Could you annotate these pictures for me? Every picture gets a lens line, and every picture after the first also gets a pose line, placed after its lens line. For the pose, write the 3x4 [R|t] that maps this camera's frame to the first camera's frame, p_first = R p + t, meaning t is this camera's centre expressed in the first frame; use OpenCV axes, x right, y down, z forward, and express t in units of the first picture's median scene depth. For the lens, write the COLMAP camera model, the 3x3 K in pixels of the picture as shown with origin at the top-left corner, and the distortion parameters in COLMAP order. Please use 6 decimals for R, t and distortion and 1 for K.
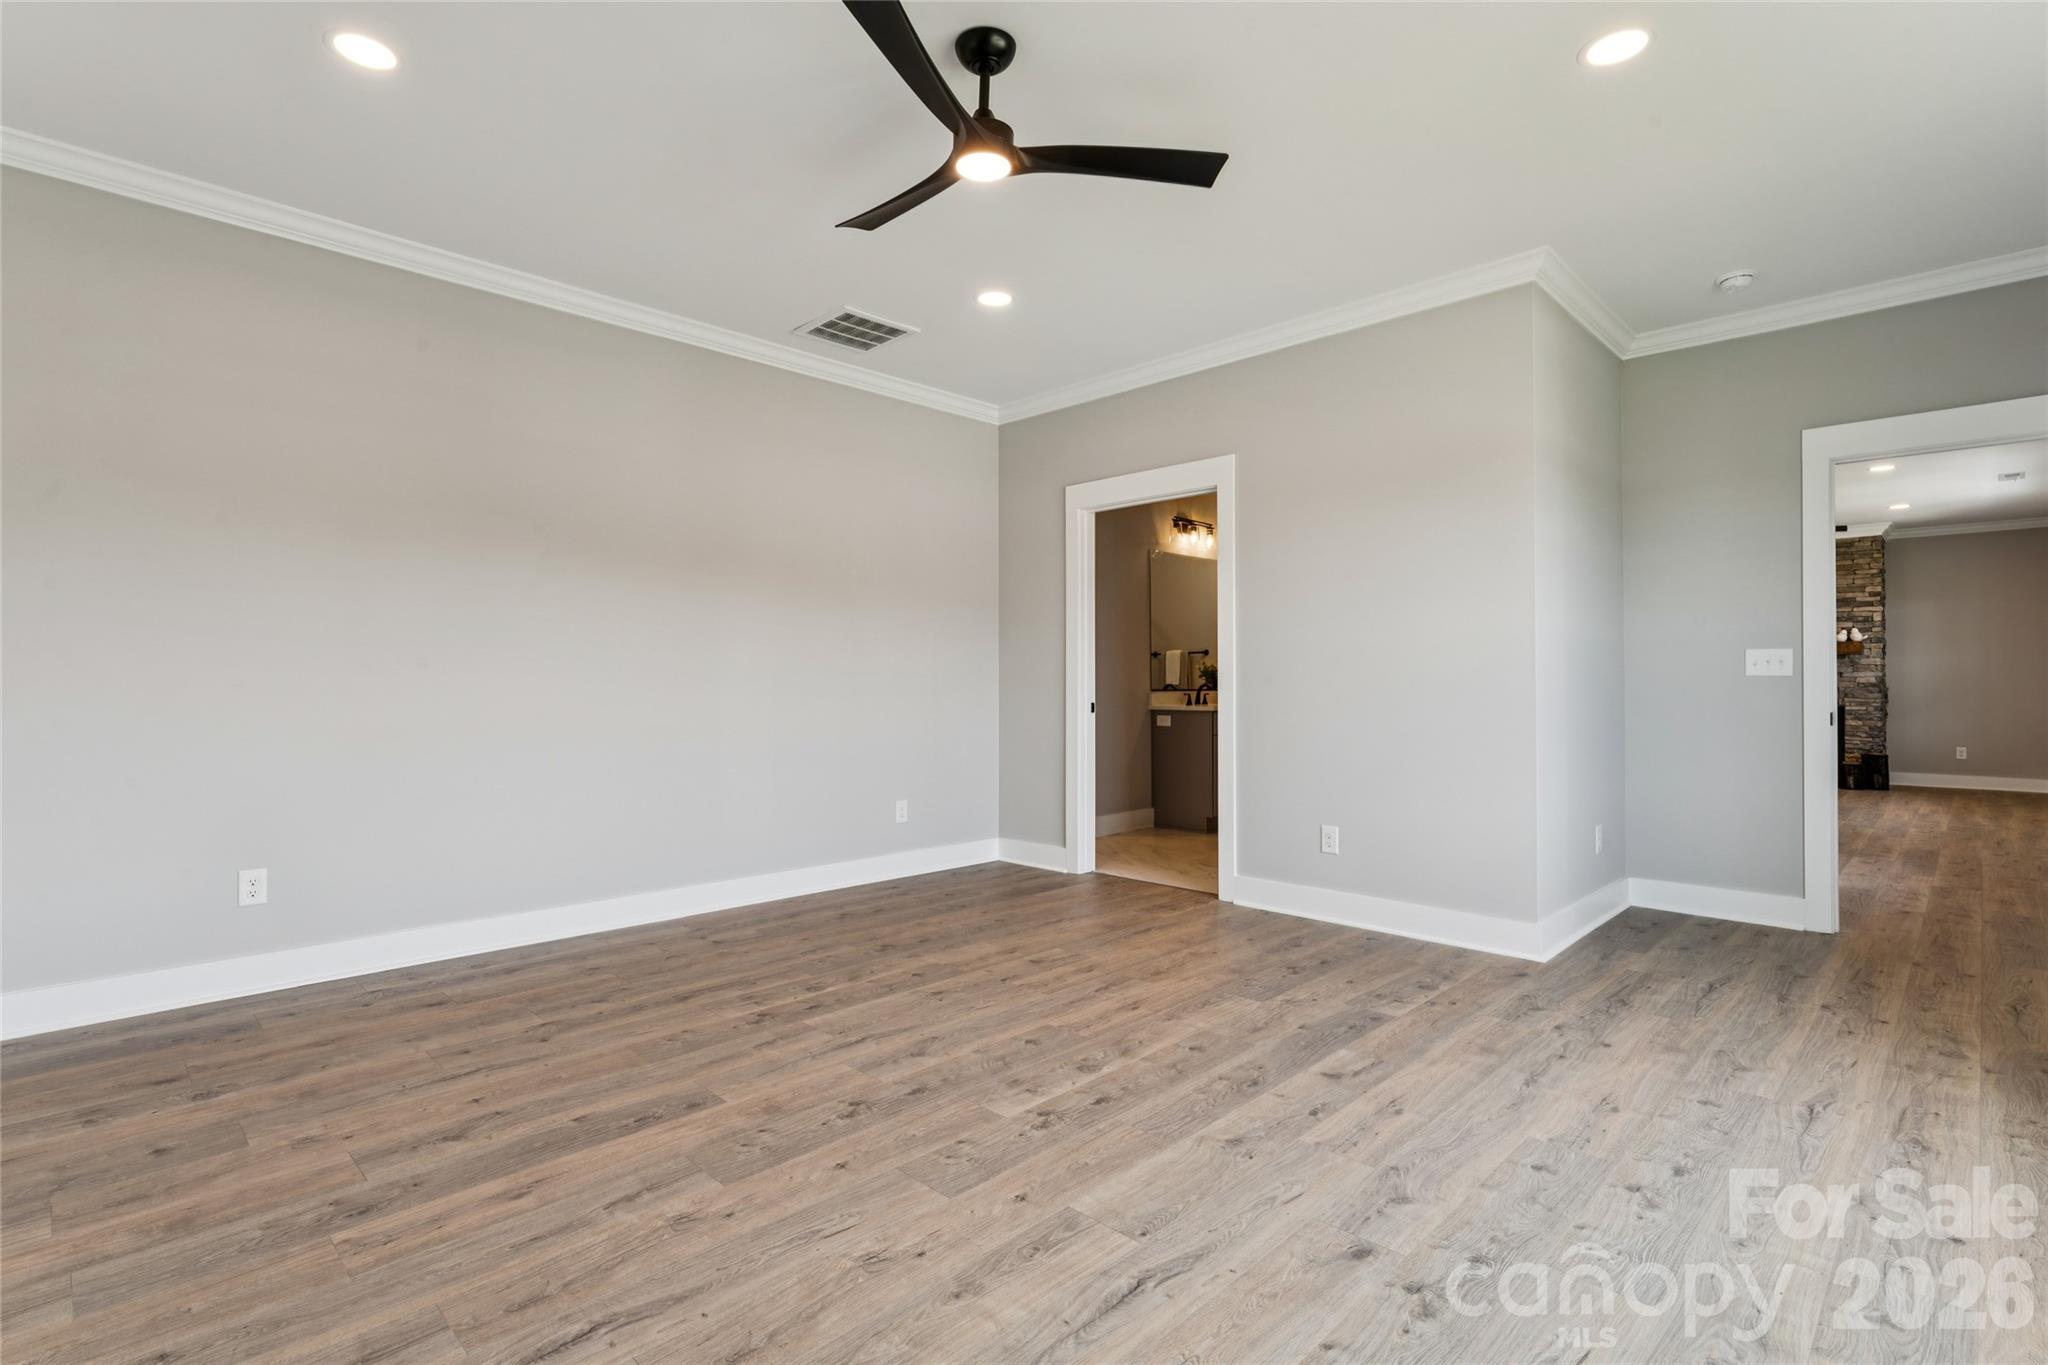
lens RADIAL K [[956.9, 0, 1021.2], [0, 956.9, 698.1], [0, 0, 1]] dist [-0.000931, 0.002211]
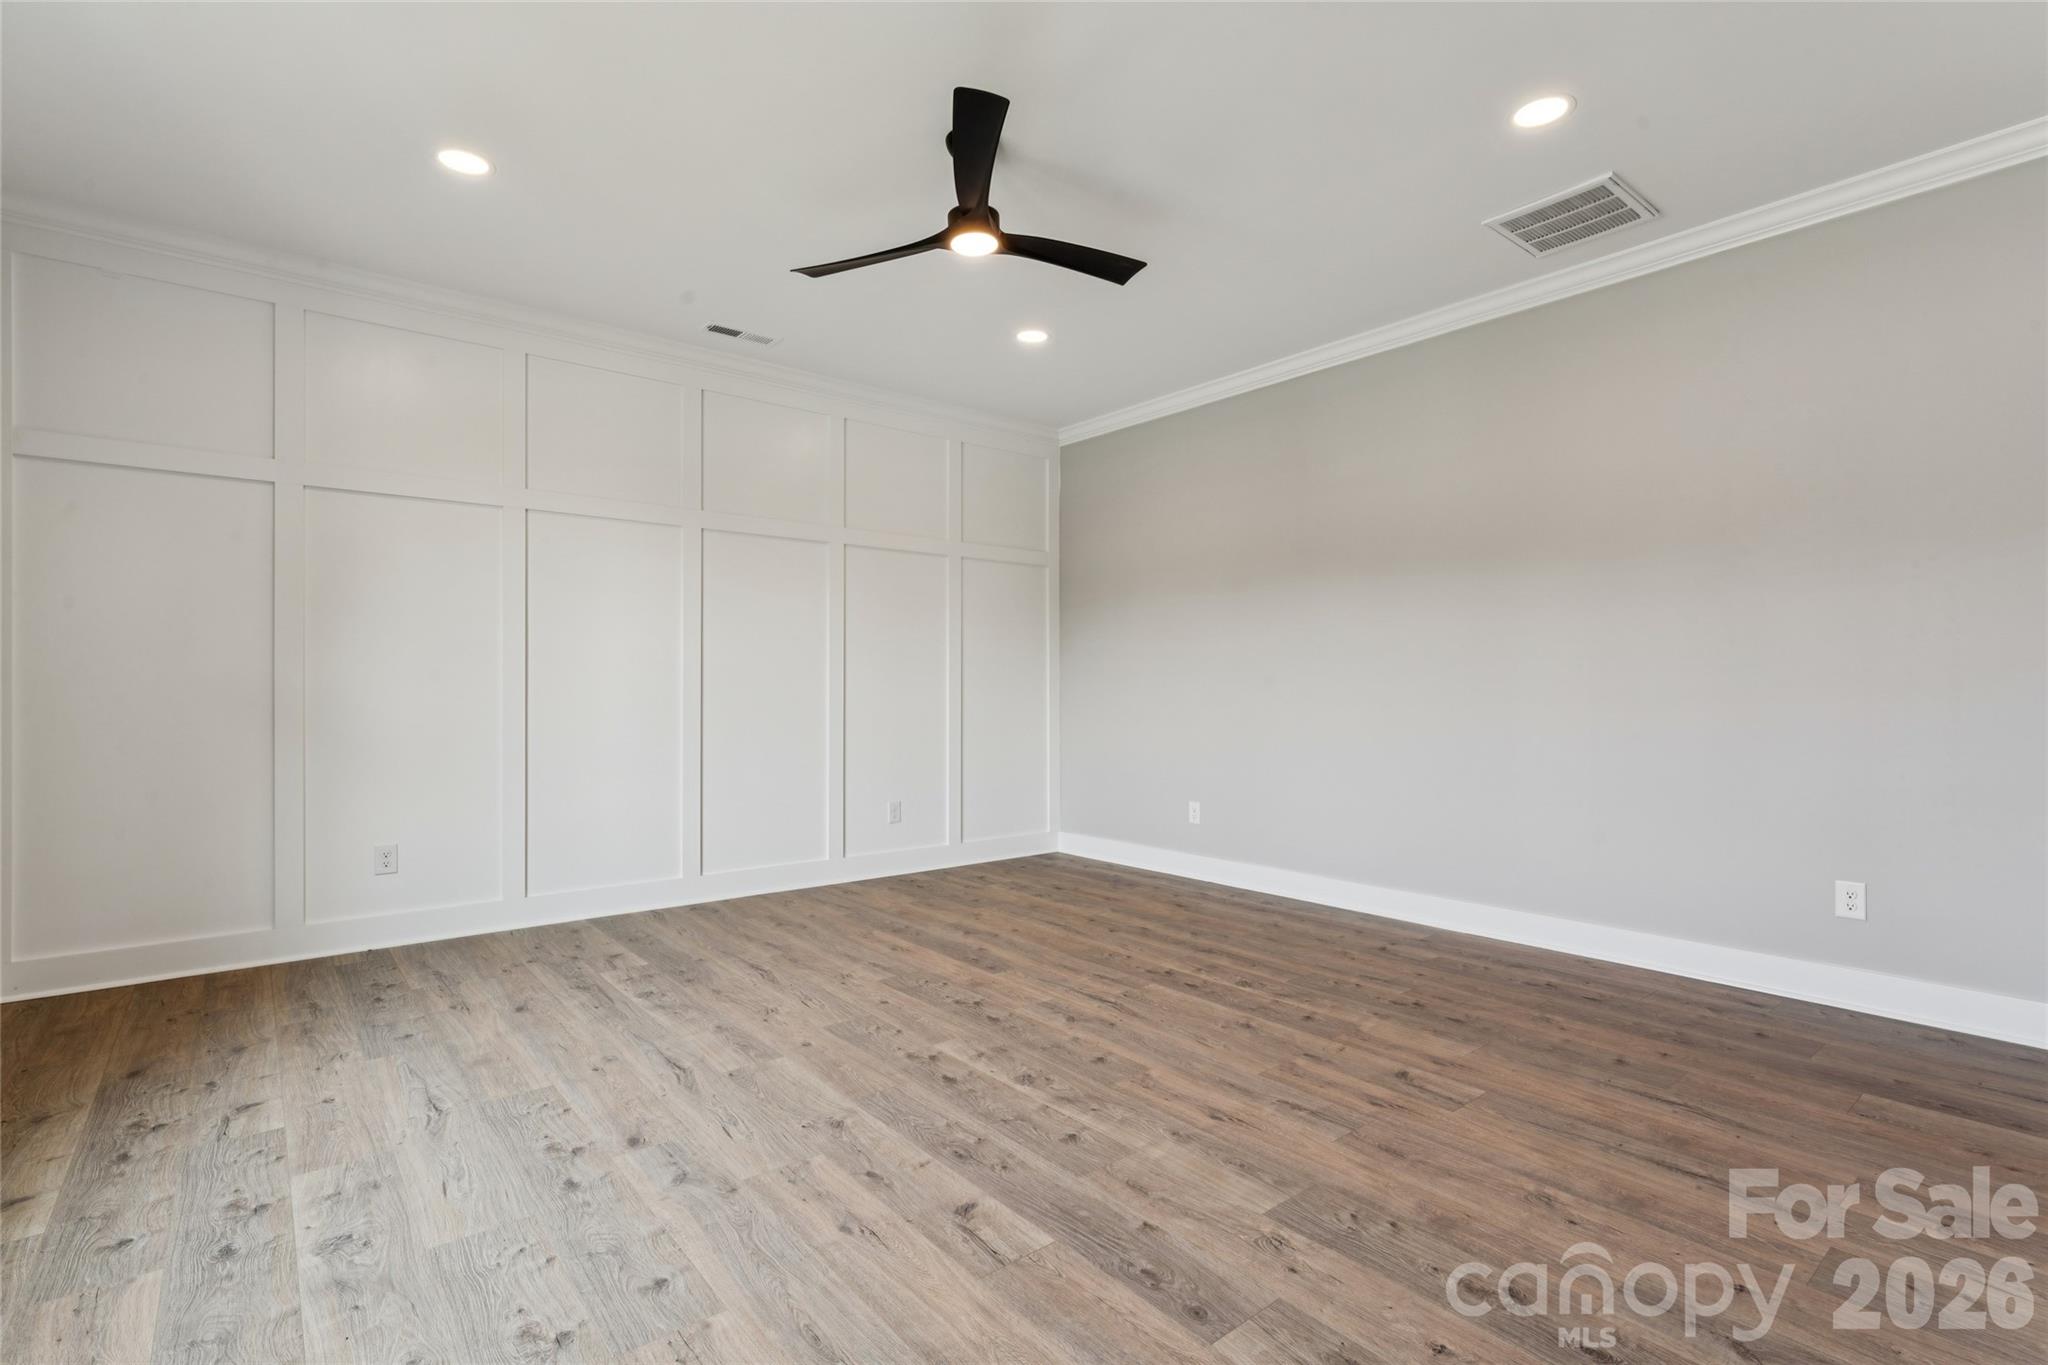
lens RADIAL K [[956.9, 0, 1017.9], [0, 956.9, 671.5], [0, 0, 1]] dist [-0.000931, 0.002211]
pose [[-0.102904, -0.017891, -0.994530, 0.959343], [-0.015370, 0.999747, -0.016394, -0.008595], [0.994573, 0.013599, -0.103153, 1.002205]]
